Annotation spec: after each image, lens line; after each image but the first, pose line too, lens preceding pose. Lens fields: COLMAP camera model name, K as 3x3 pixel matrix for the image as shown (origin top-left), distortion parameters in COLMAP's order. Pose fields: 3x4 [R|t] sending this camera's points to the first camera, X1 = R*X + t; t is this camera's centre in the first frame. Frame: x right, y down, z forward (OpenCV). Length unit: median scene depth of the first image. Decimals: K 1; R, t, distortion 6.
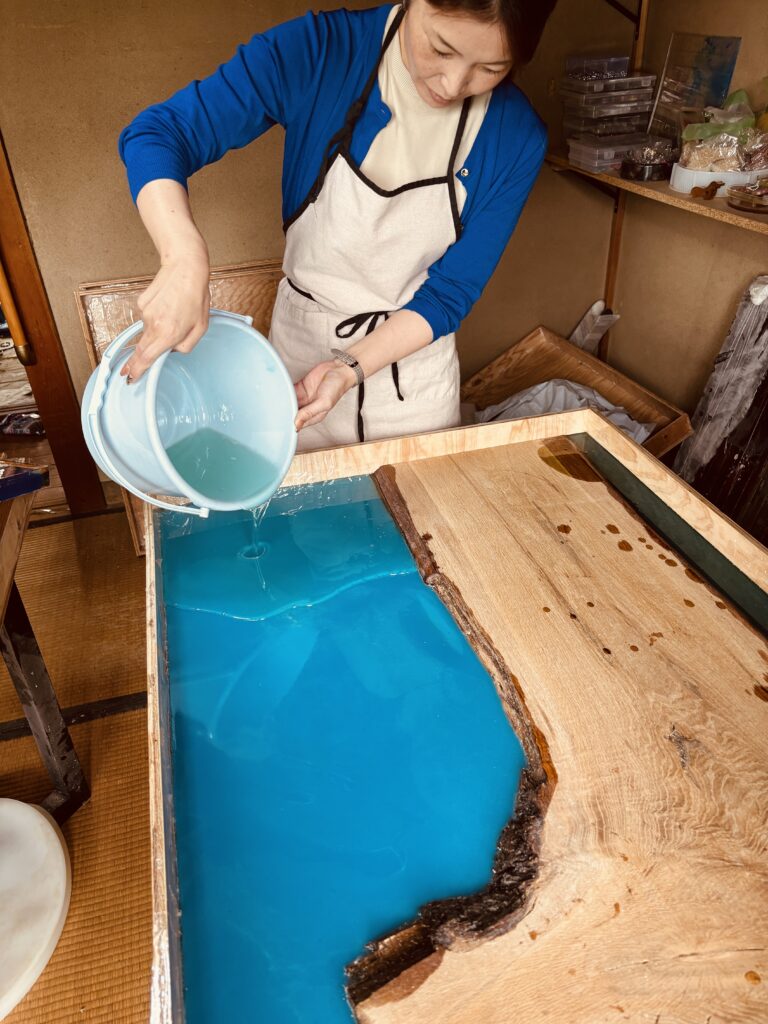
lens RADIAL K [[788.3, 0, 380.4], [0, 788.3, 503.2], [0, 0, 1]] dist [0.015365, -0.036951]
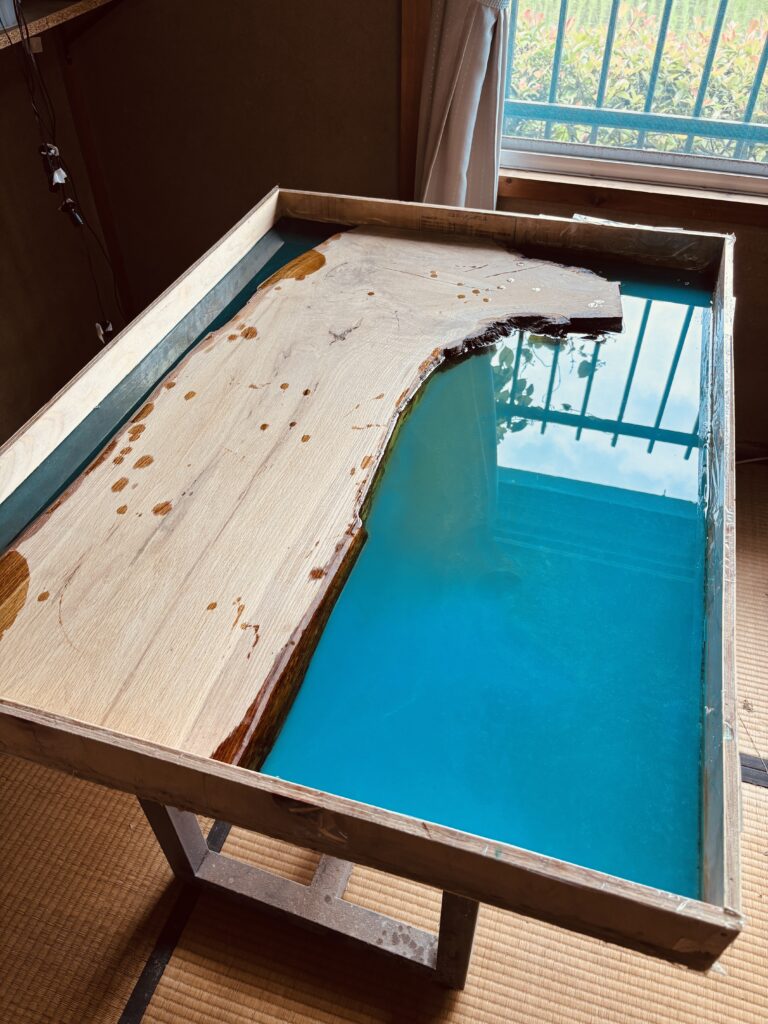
lens RADIAL K [[788.3, 0, 391.9], [0, 788.3, 515.1], [0, 0, 1]] dist [0.015365, -0.036951]
pose [[-0.848470, -0.334711, 0.409961, -0.345144], [0.303859, 0.326142, 0.895154, -0.751168], [-0.433323, 0.884082, -0.175017, 1.367326]]
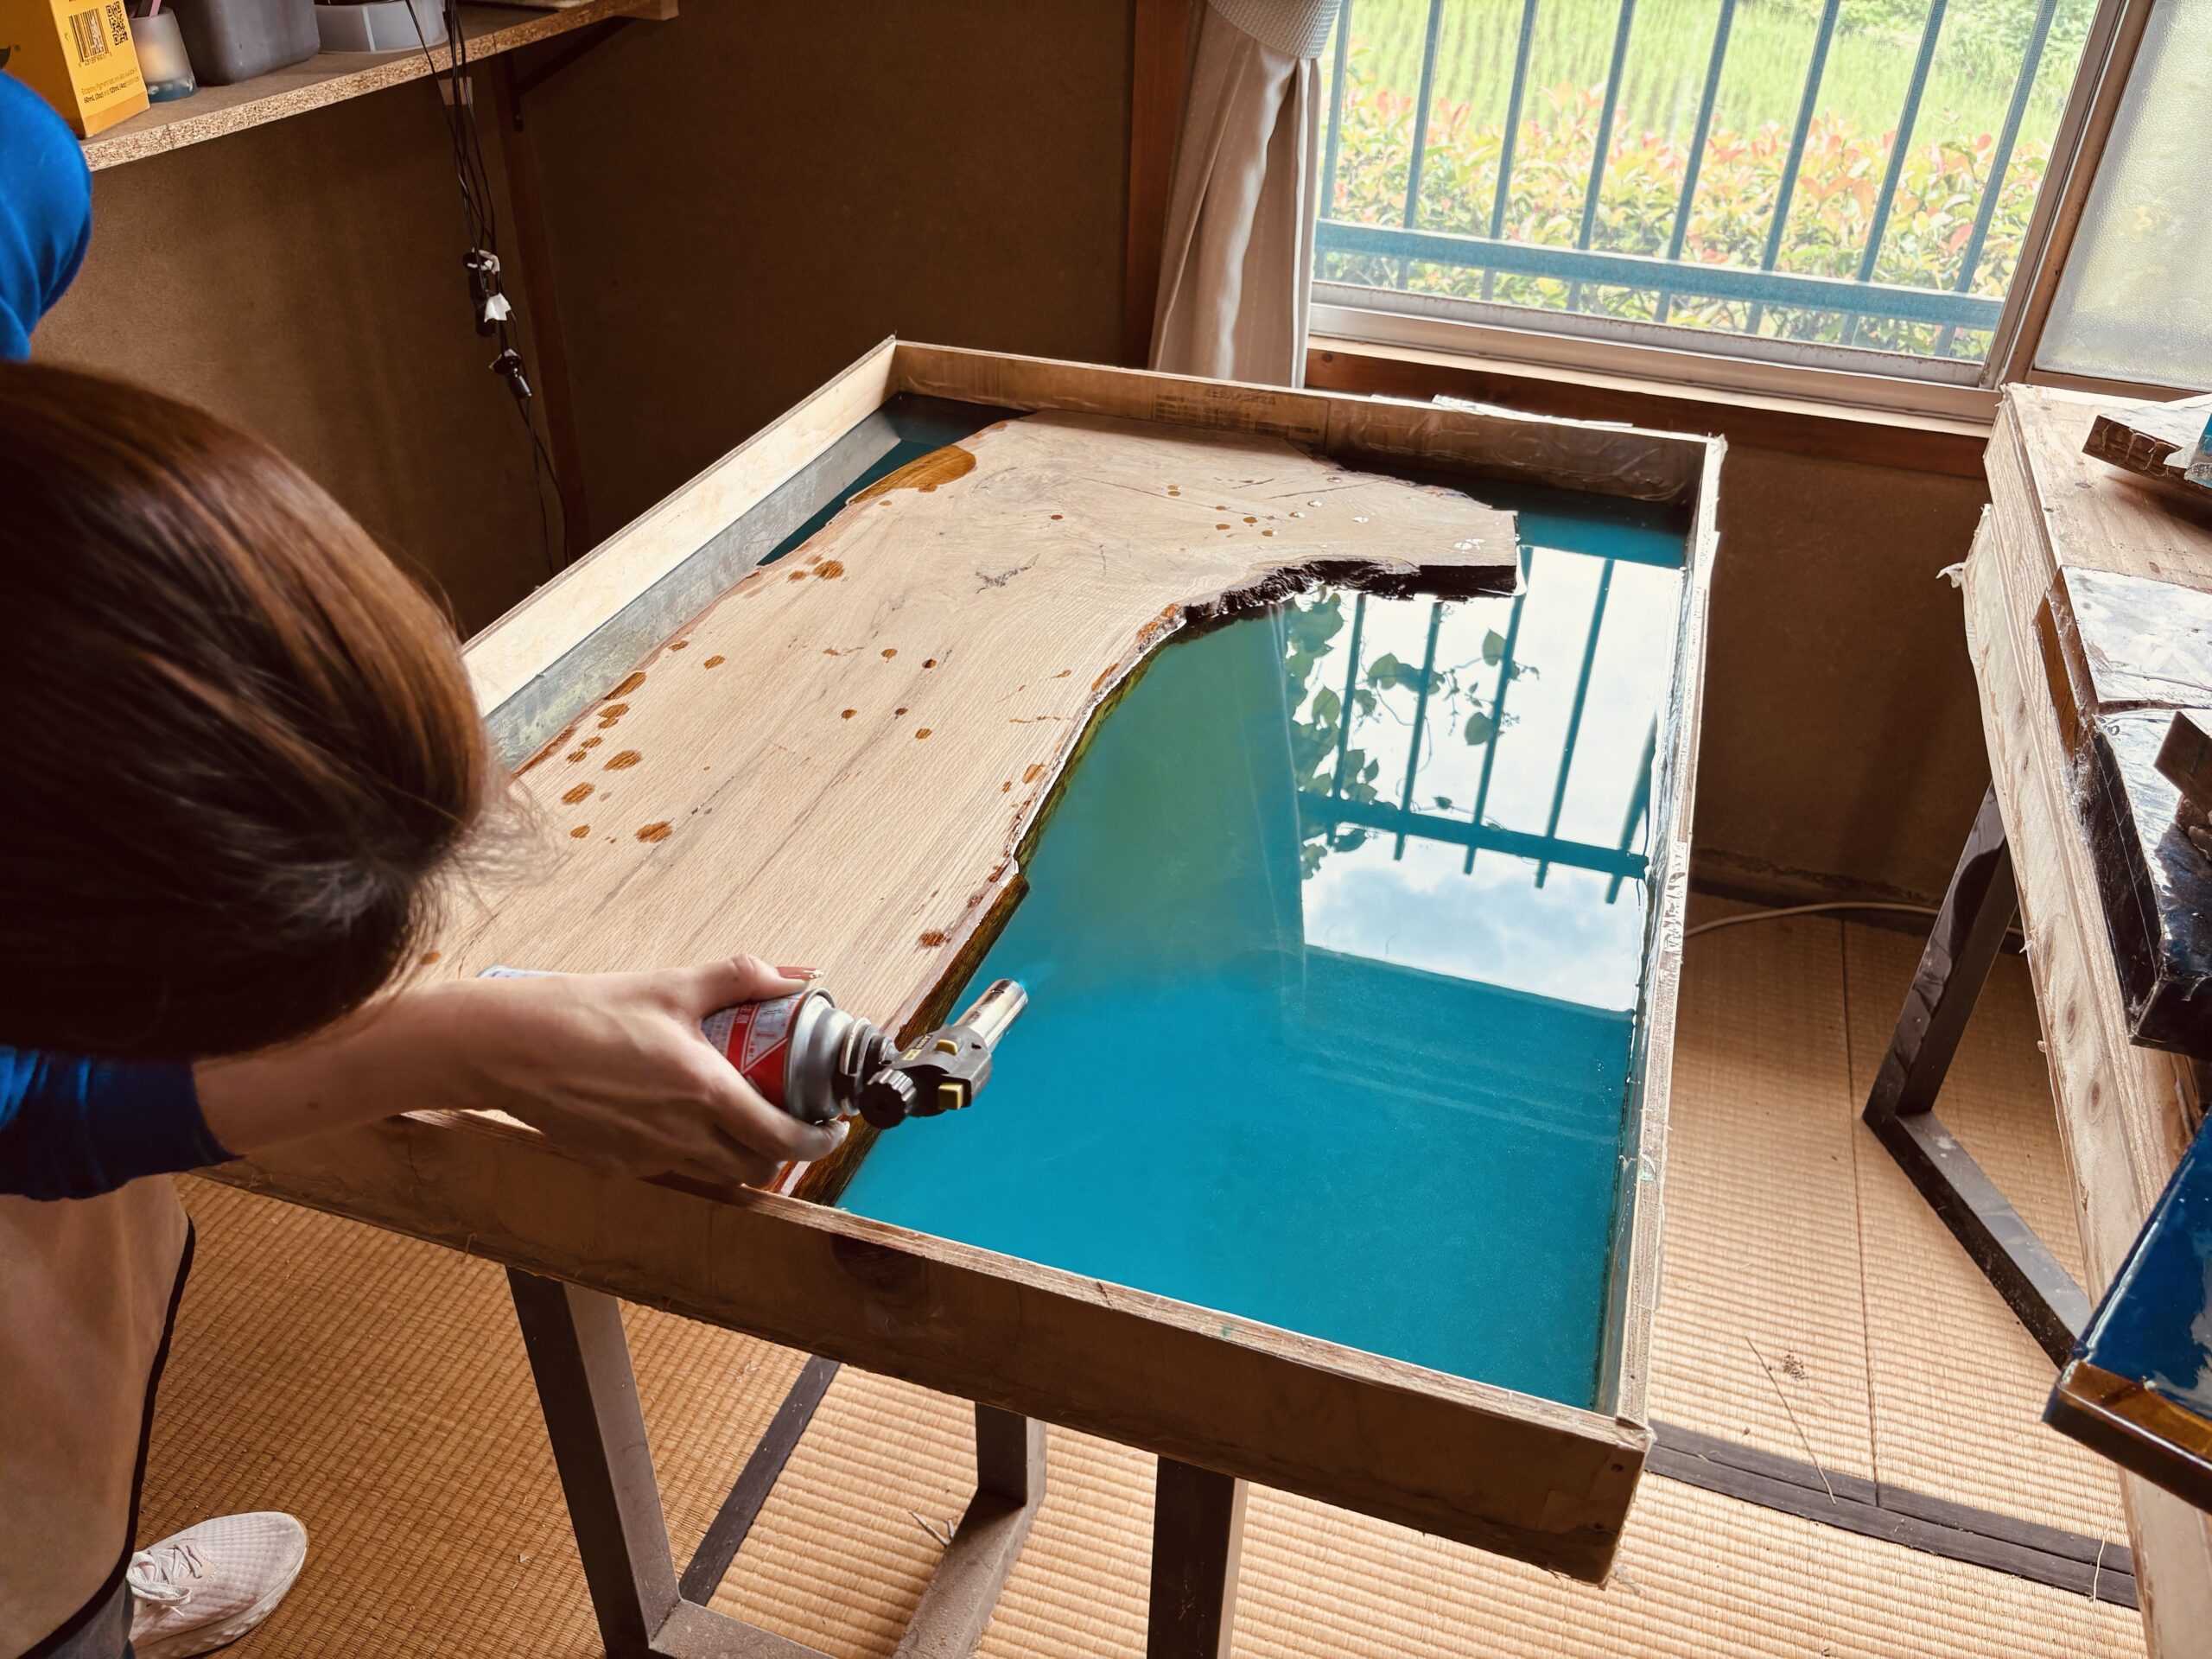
lens RADIAL K [[1702.8, 0, 1121.9], [0, 1702.8, 836.5], [0, 0, 1]] dist [0.015365, -0.036951]
pose [[-0.842501, -0.290353, 0.453747, -0.492840], [0.282500, 0.479055, 0.831084, -0.833939], [-0.458678, 0.828373, -0.321580, 1.542582]]
